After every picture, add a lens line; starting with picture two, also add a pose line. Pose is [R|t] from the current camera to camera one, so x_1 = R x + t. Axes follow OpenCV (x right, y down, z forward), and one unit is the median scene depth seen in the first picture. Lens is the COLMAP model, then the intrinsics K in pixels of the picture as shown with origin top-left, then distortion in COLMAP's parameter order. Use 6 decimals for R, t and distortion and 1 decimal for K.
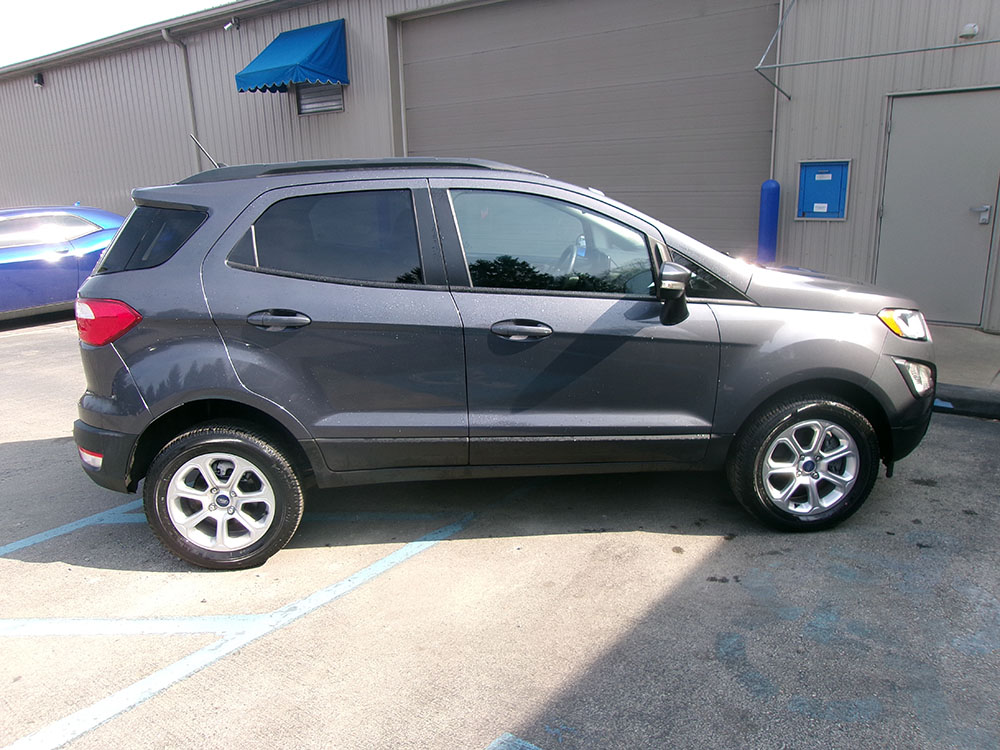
lens RADIAL K [[769.0, 0, 496.0], [0, 769.0, 376.4], [0, 0, 1]] dist [-0.015980, 0.037037]
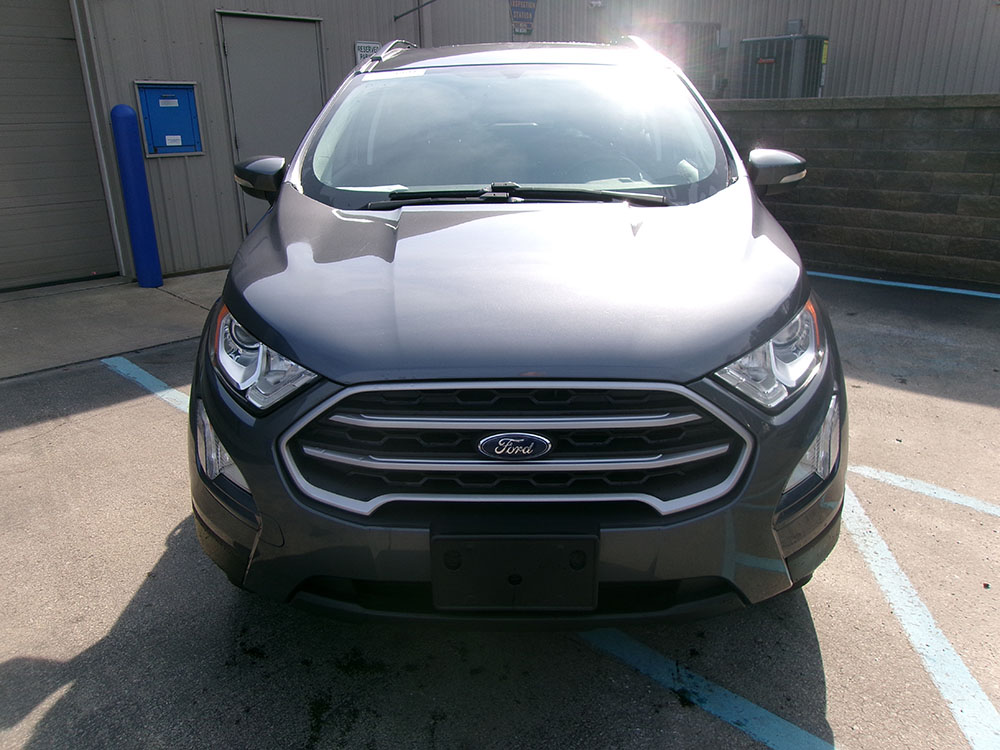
lens RADIAL K [[769.0, 0, 496.0], [0, 769.0, 376.4], [0, 0, 1]] dist [-0.015980, 0.037037]
pose [[0.108508, -0.302550, 0.946937, -0.408061], [0.266522, 0.926542, 0.265494, -0.109789], [-0.957701, 0.223571, 0.181174, 0.567660]]
